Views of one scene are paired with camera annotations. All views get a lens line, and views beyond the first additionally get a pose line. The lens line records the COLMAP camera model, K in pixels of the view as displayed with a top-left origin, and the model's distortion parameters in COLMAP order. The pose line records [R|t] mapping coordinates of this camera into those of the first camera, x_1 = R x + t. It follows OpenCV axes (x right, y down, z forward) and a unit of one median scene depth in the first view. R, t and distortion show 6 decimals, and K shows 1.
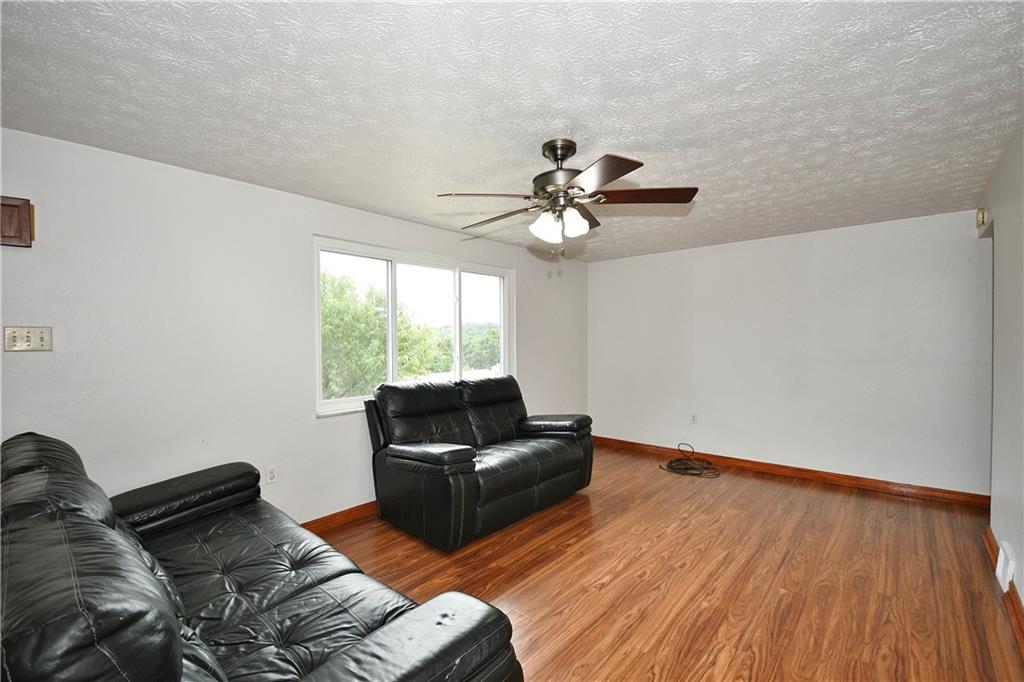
lens RADIAL K [[453.1, 0, 510.7], [0, 453.1, 342.5], [0, 0, 1]] dist [-0.002854, -0.006463]
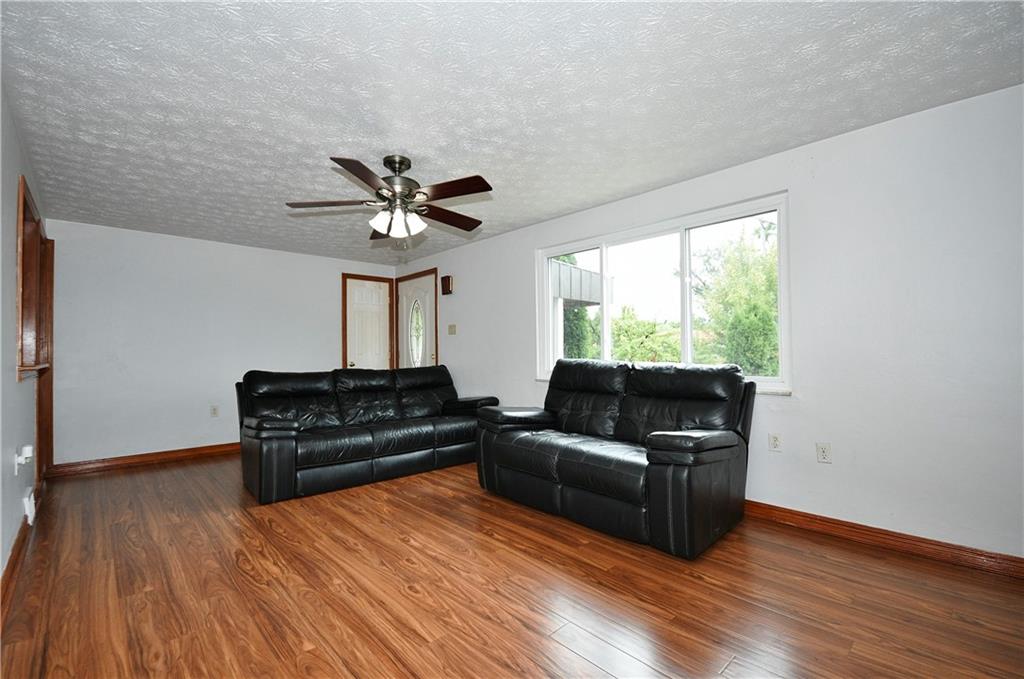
lens RADIAL K [[453.1, 0, 501.4], [0, 453.1, 341.3], [0, 0, 1]] dist [-0.002854, -0.006463]
pose [[-0.115241, -0.012421, -0.993260, 1.431157], [-0.003543, 0.999921, -0.012093, 0.090348], [0.993331, 0.002126, -0.115275, 1.548287]]
